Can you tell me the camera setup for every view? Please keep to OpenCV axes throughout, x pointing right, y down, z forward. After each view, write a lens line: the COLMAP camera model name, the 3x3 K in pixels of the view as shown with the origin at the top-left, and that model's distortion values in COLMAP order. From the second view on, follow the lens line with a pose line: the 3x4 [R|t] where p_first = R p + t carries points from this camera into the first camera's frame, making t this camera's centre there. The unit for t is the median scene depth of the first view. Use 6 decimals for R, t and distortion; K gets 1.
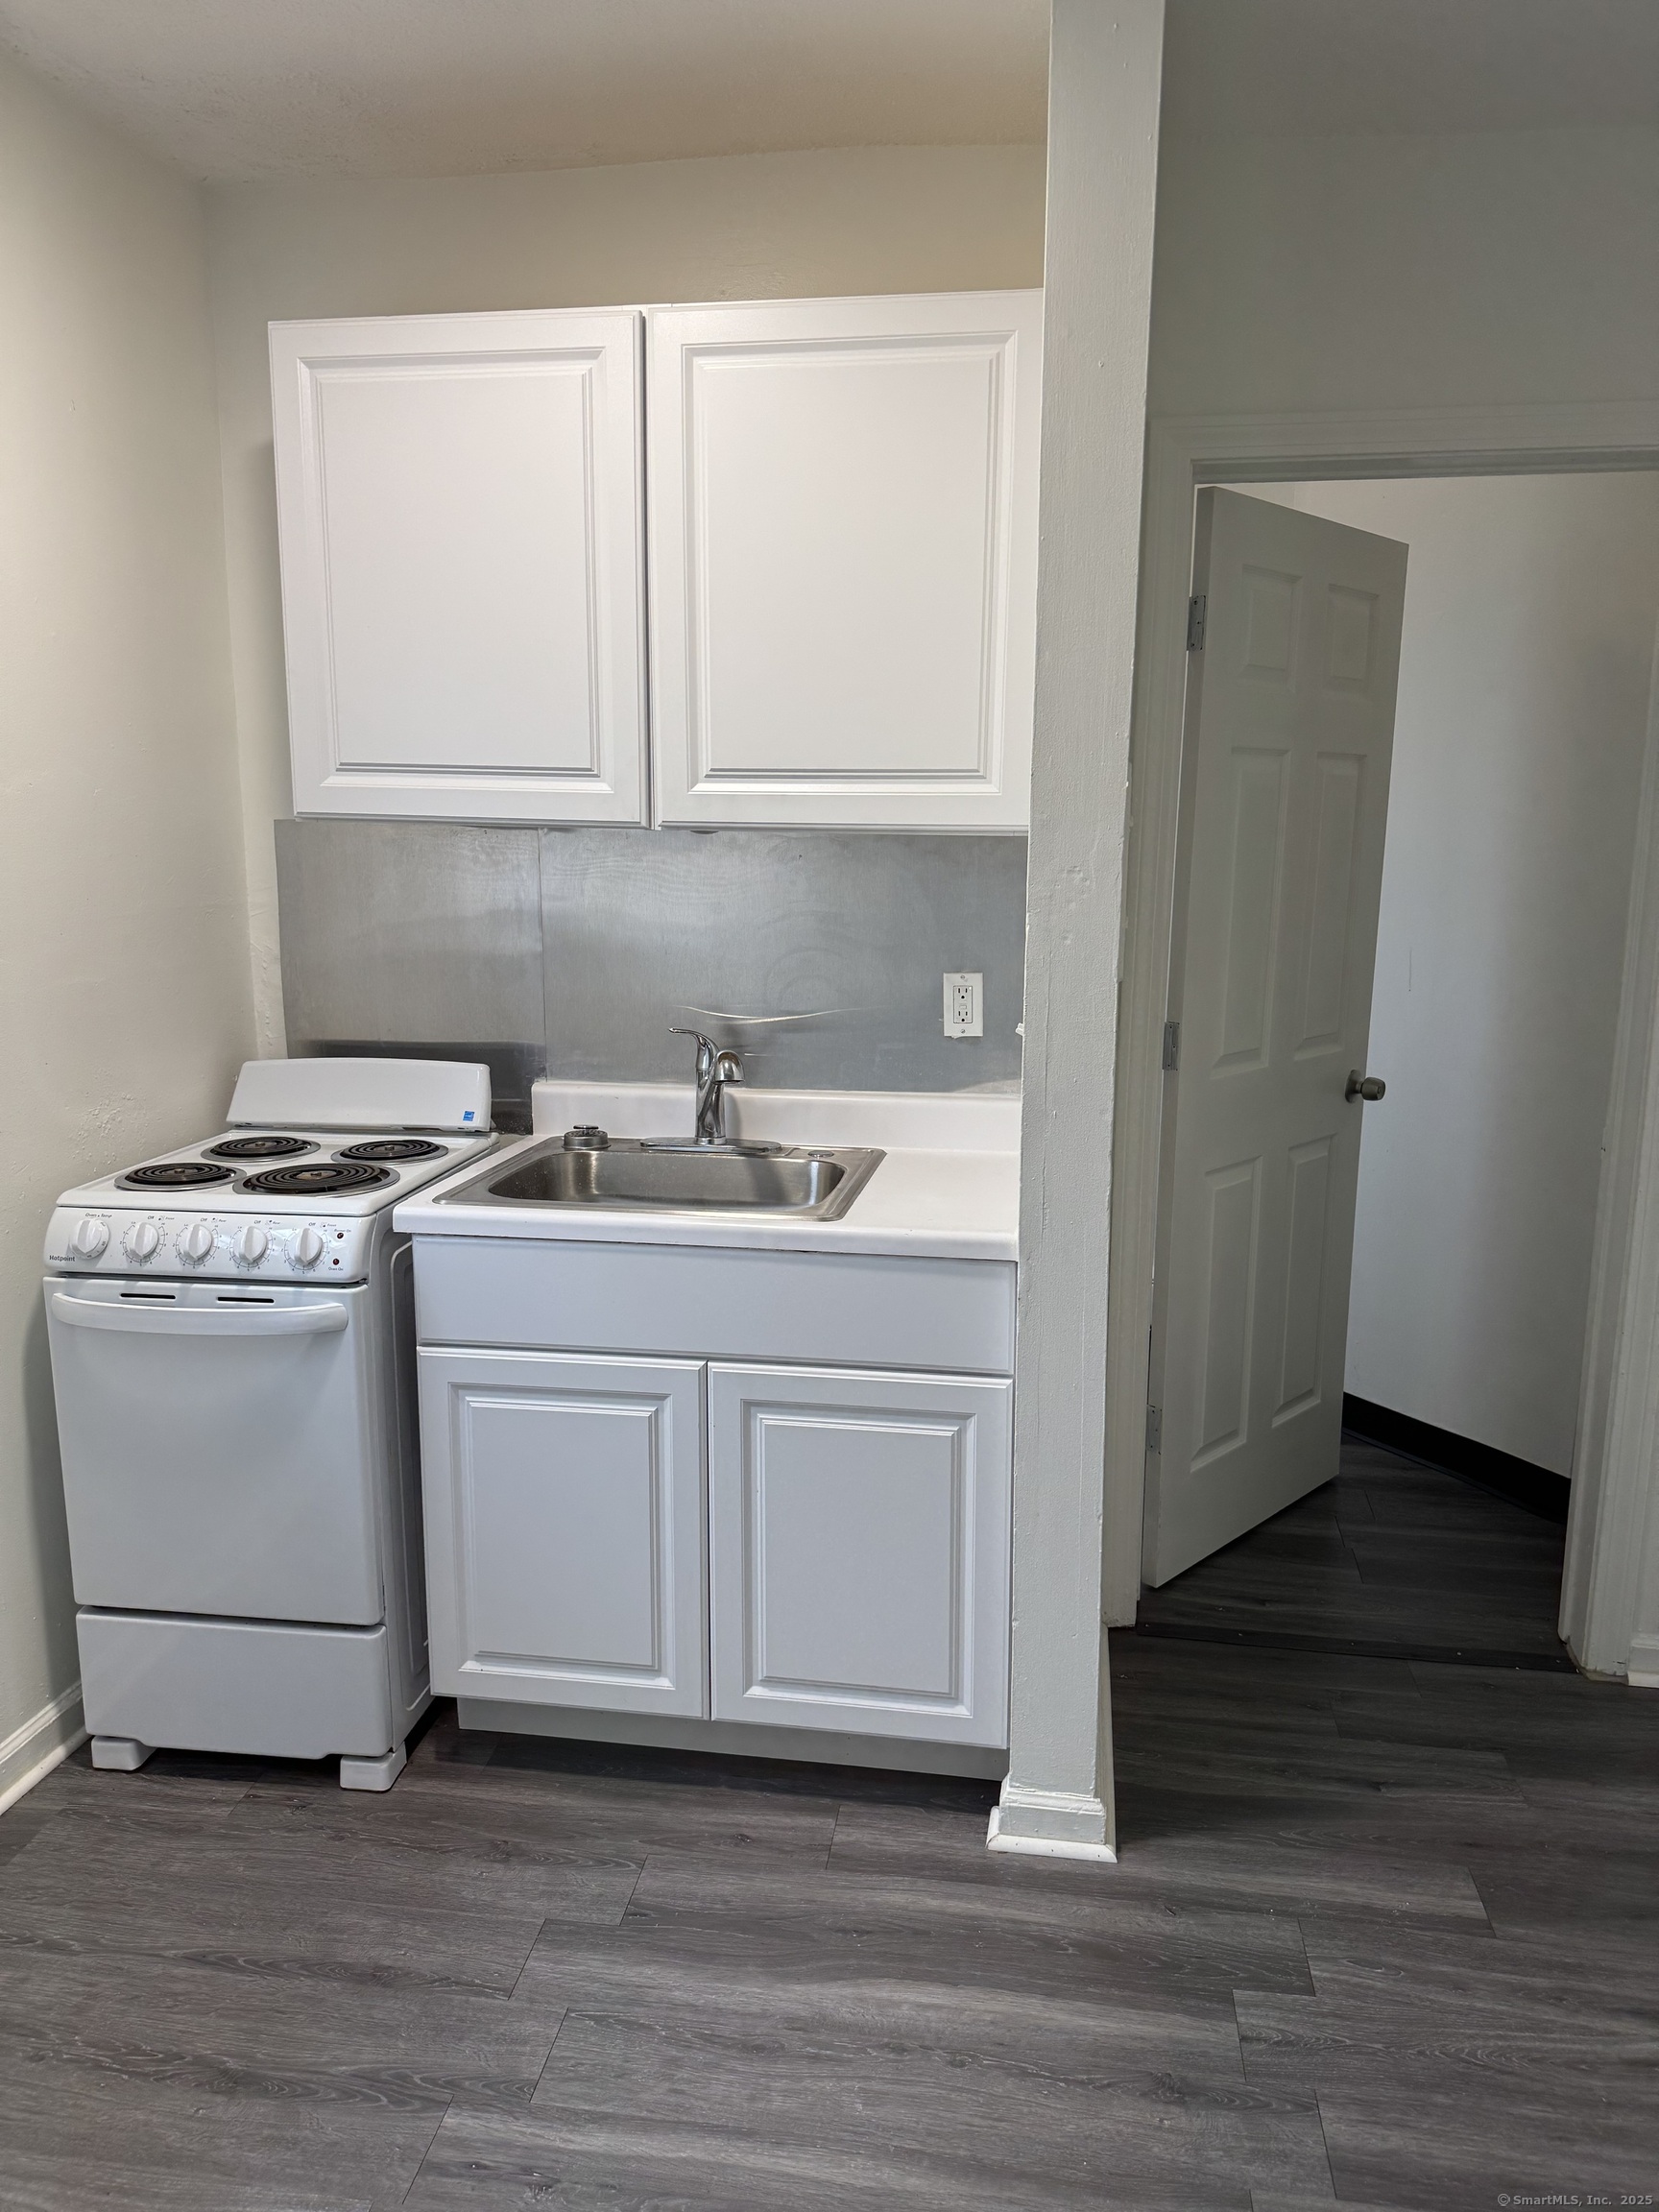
lens RADIAL K [[1566.5, 0, 857.3], [0, 1566.5, 1040.0], [0, 0, 1]] dist [0.039699, -0.046031]
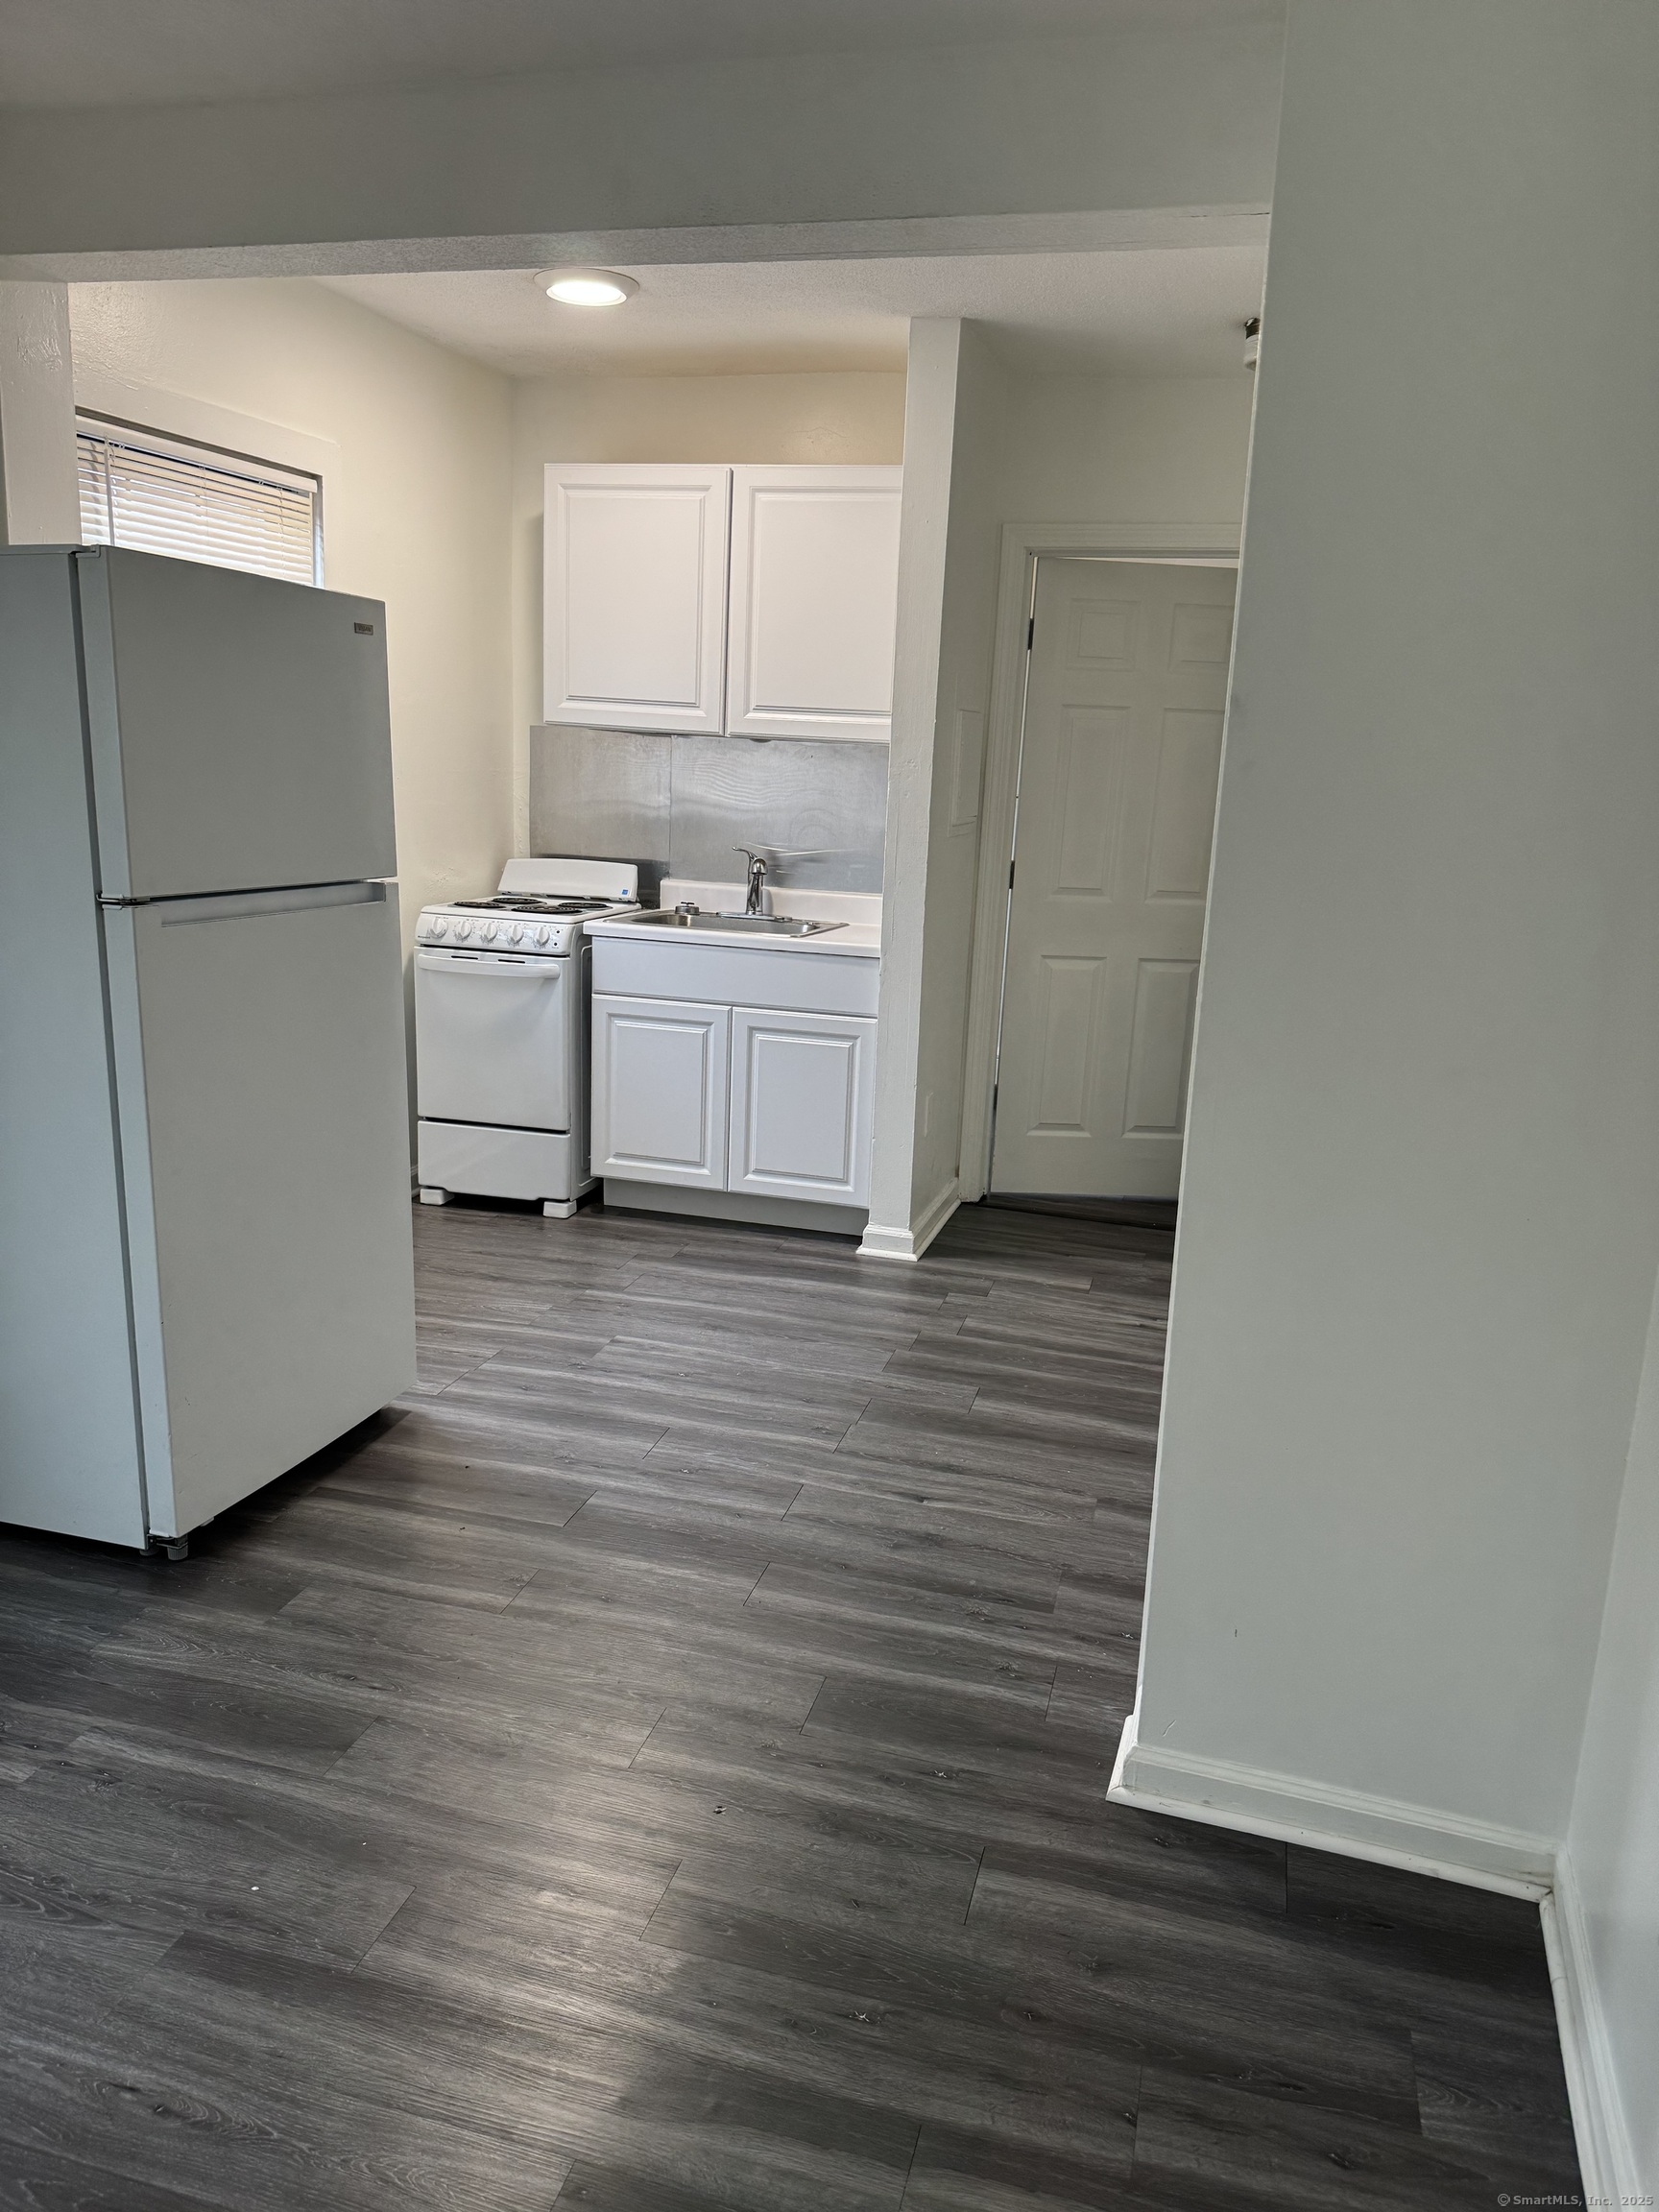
lens RADIAL K [[1566.5, 0, 850.8], [0, 1566.5, 1059.7], [0, 0, 1]] dist [0.039699, -0.046031]
pose [[0.991271, 0.065675, -0.114320, 0.274100], [-0.060147, 0.996878, 0.051153, 0.155819], [0.117323, -0.043830, 0.992126, -0.924089]]
